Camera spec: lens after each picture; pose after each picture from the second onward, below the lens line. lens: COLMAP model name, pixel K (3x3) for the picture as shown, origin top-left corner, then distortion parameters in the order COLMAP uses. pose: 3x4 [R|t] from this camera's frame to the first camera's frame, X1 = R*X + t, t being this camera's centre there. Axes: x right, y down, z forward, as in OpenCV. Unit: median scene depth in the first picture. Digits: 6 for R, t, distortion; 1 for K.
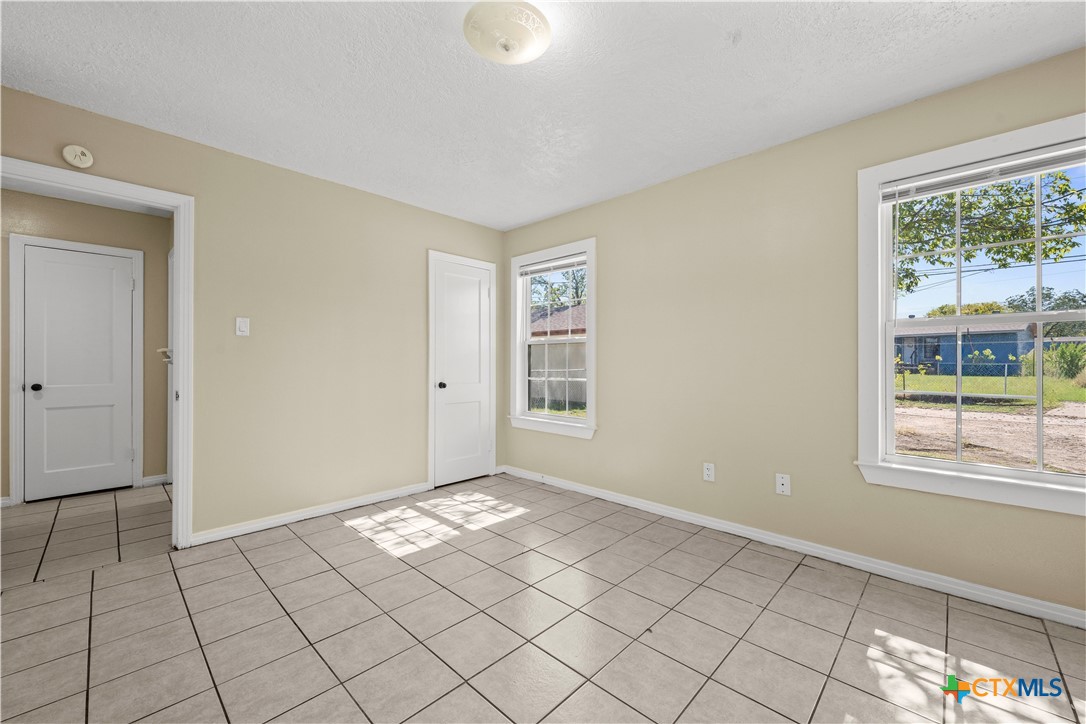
lens RADIAL K [[432.1, 0, 552.0], [0, 432.1, 360.8], [0, 0, 1]] dist [0.003051, 0.000021]
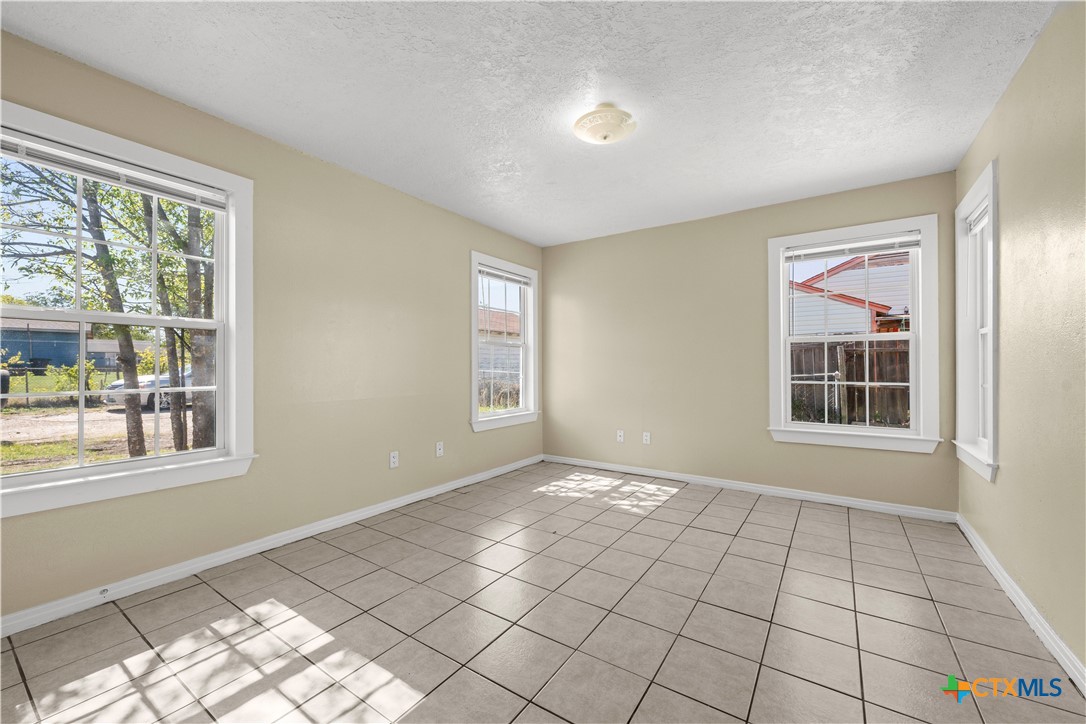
lens RADIAL K [[432.1, 0, 543.9], [0, 432.1, 364.8], [0, 0, 1]] dist [0.003051, 0.000021]
pose [[-0.166856, -0.000550, 0.985981, -0.772189], [-0.008084, 0.999967, -0.000810, 0.006916], [-0.985948, -0.008106, -0.166855, 0.761268]]
